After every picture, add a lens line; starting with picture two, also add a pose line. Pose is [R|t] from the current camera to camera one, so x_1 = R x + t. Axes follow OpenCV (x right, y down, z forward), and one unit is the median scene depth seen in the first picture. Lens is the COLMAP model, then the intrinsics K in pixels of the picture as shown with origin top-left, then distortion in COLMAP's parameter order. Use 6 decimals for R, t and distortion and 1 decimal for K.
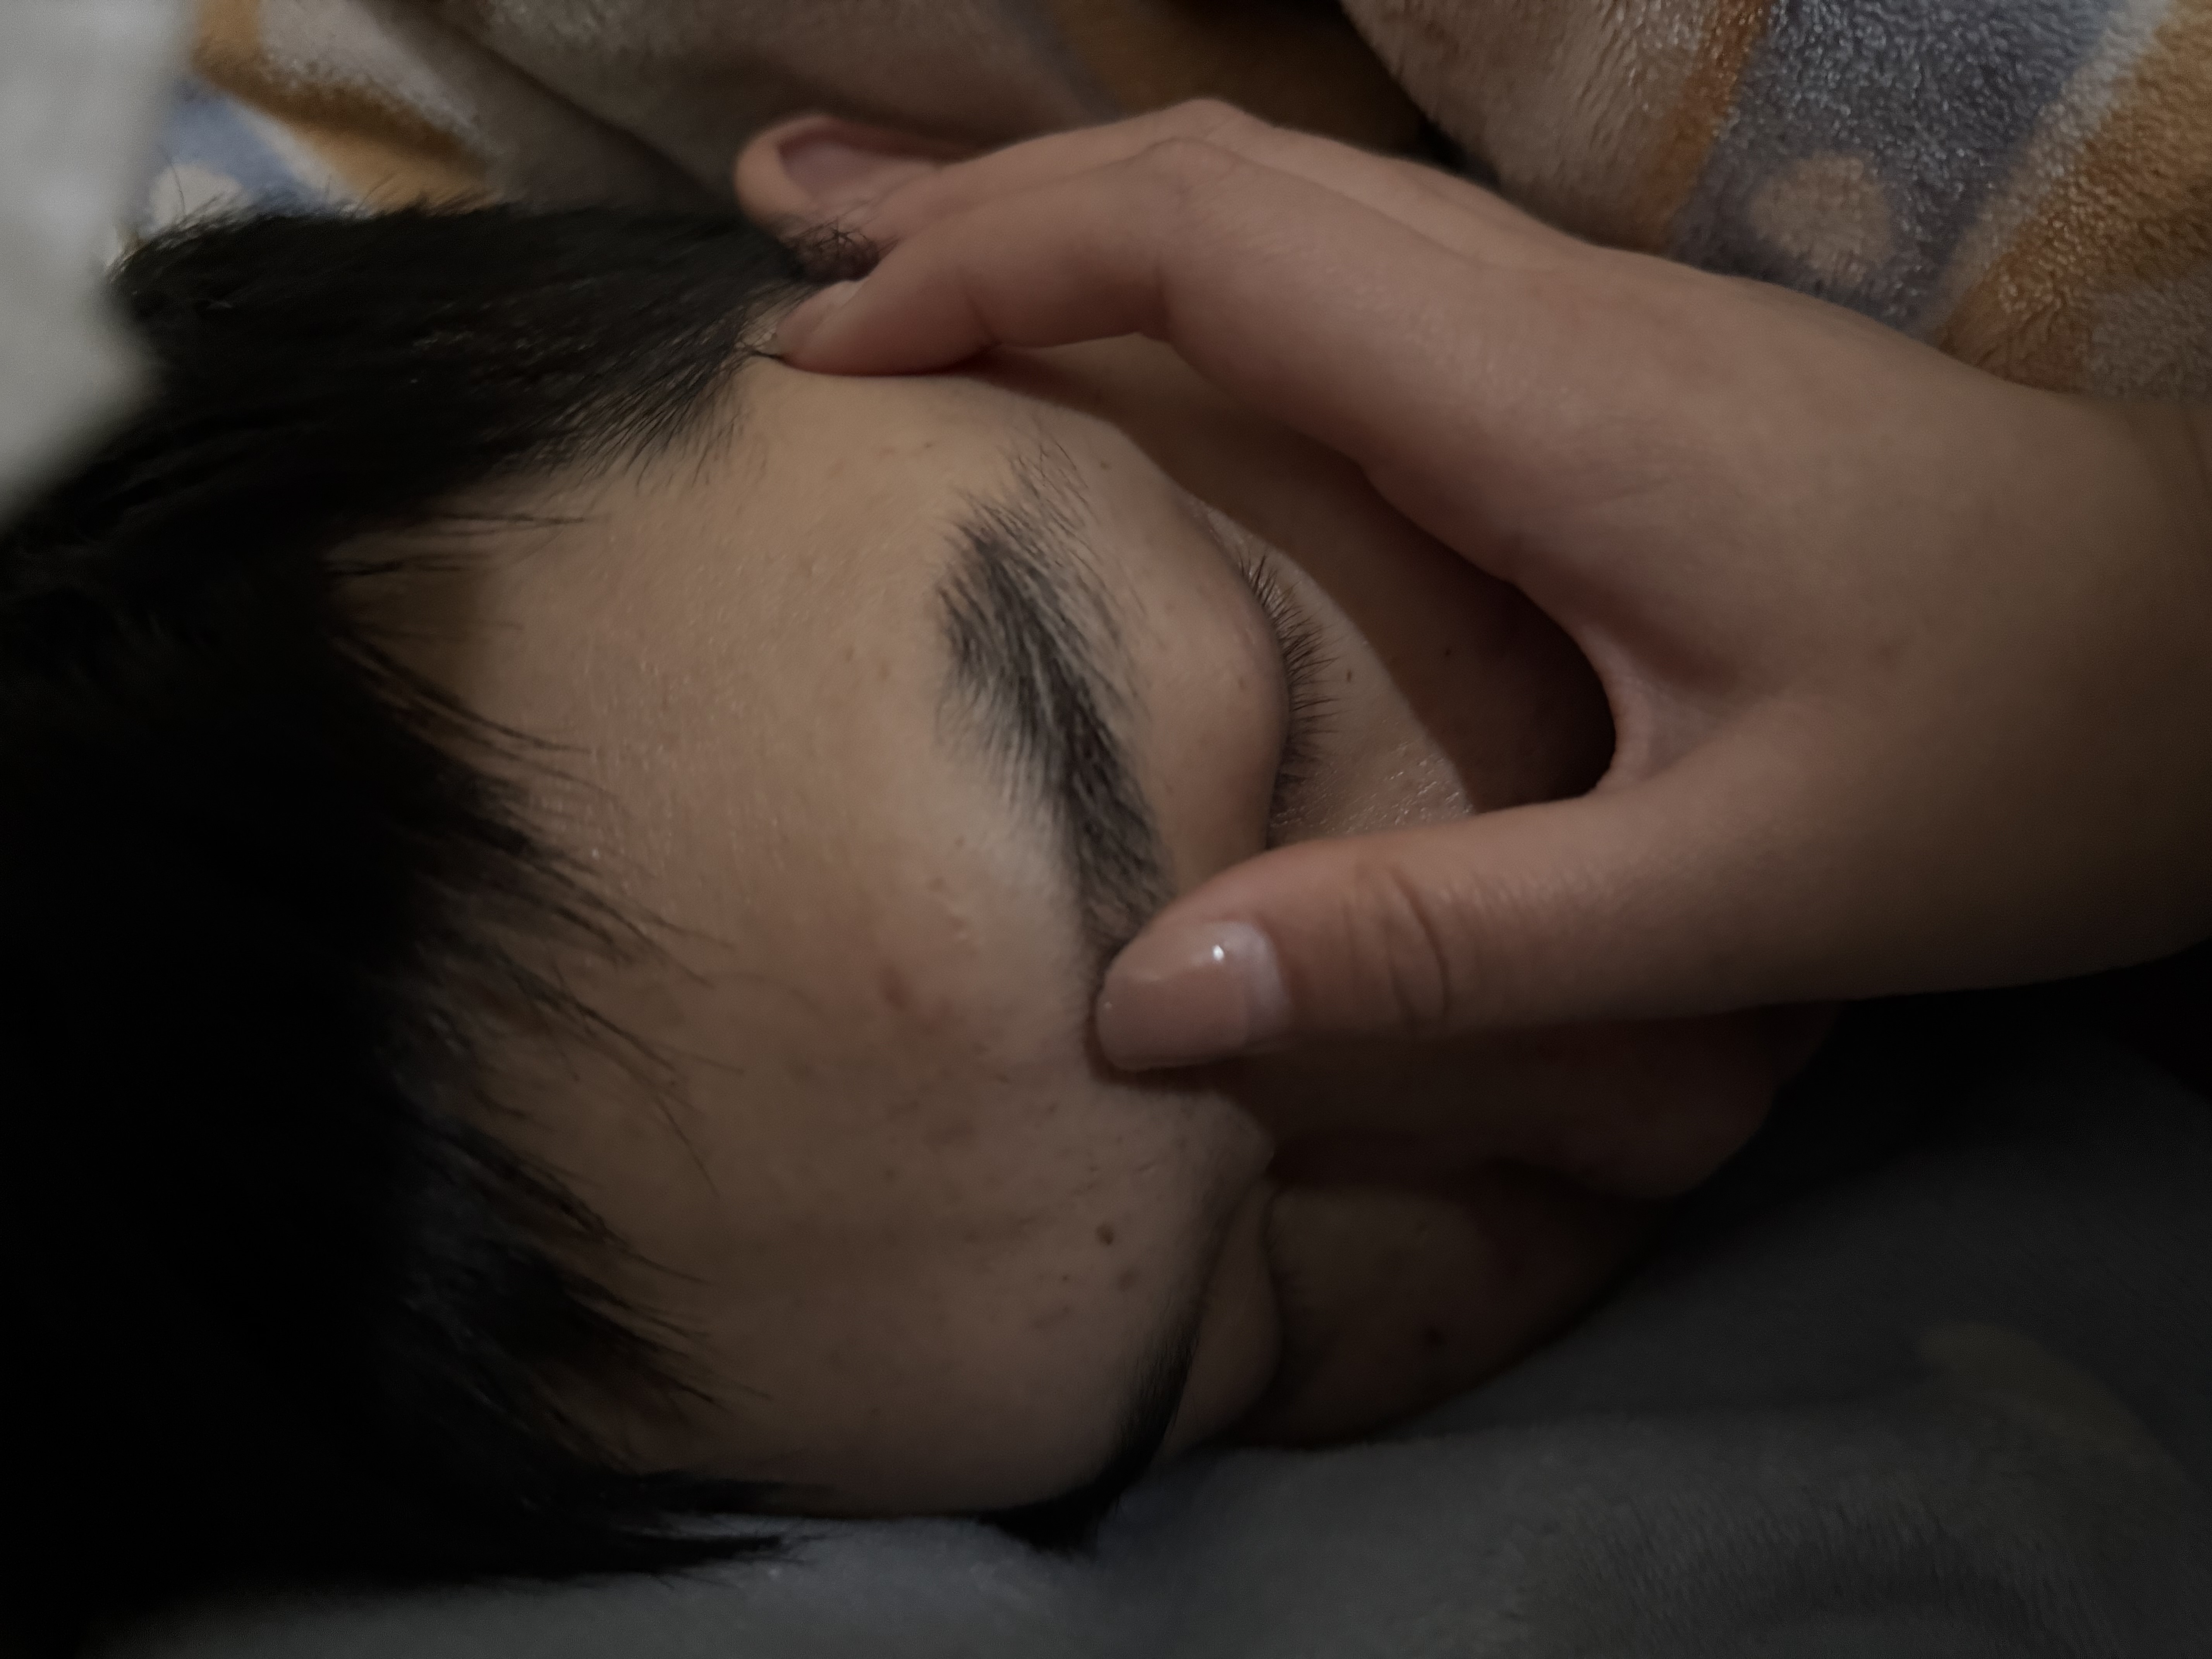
lens RADIAL K [[1751.4, 0, 1106.0], [0, 1751.4, 829.5], [0, 0, 1]] dist [-0.005773, 0.008641]
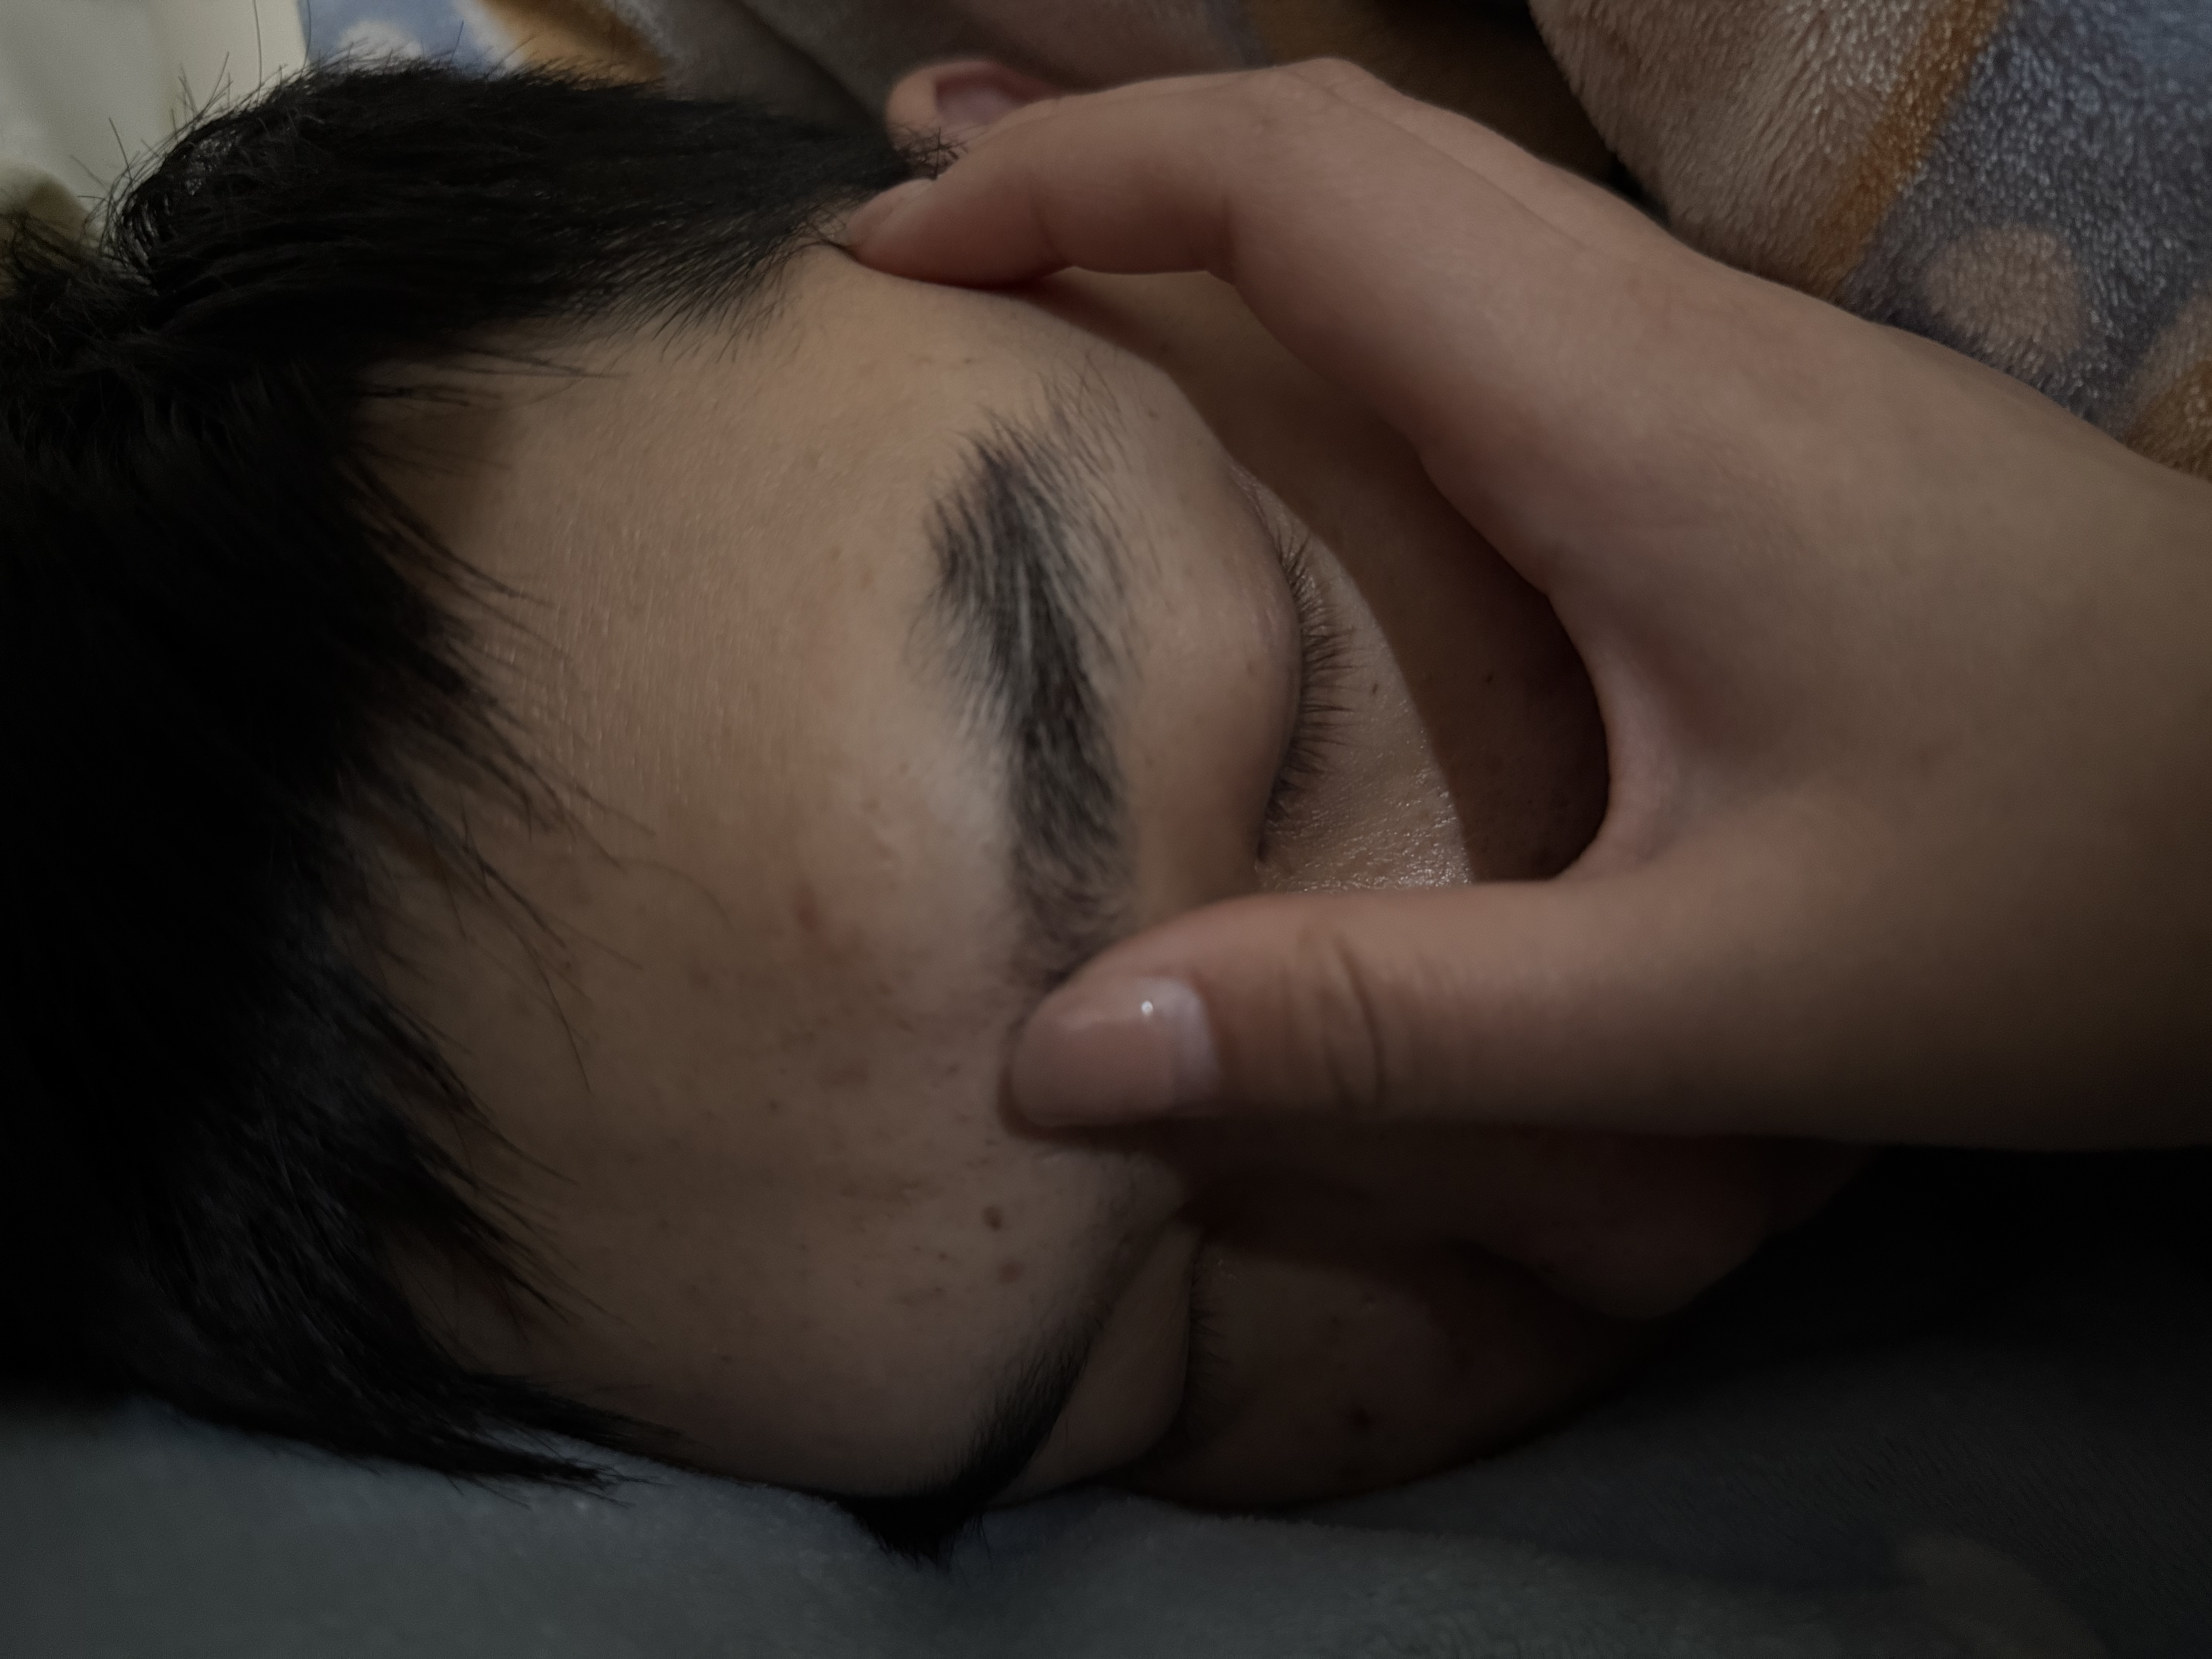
lens RADIAL K [[1751.4, 0, 1106.0], [0, 1751.4, 829.5], [0, 0, 1]] dist [-0.005773, 0.008641]
pose [[0.978252, 0.183503, -0.096696, 0.097891], [-0.186458, 0.982208, -0.022387, 0.033519], [0.090867, 0.039930, 0.995062, 0.065138]]
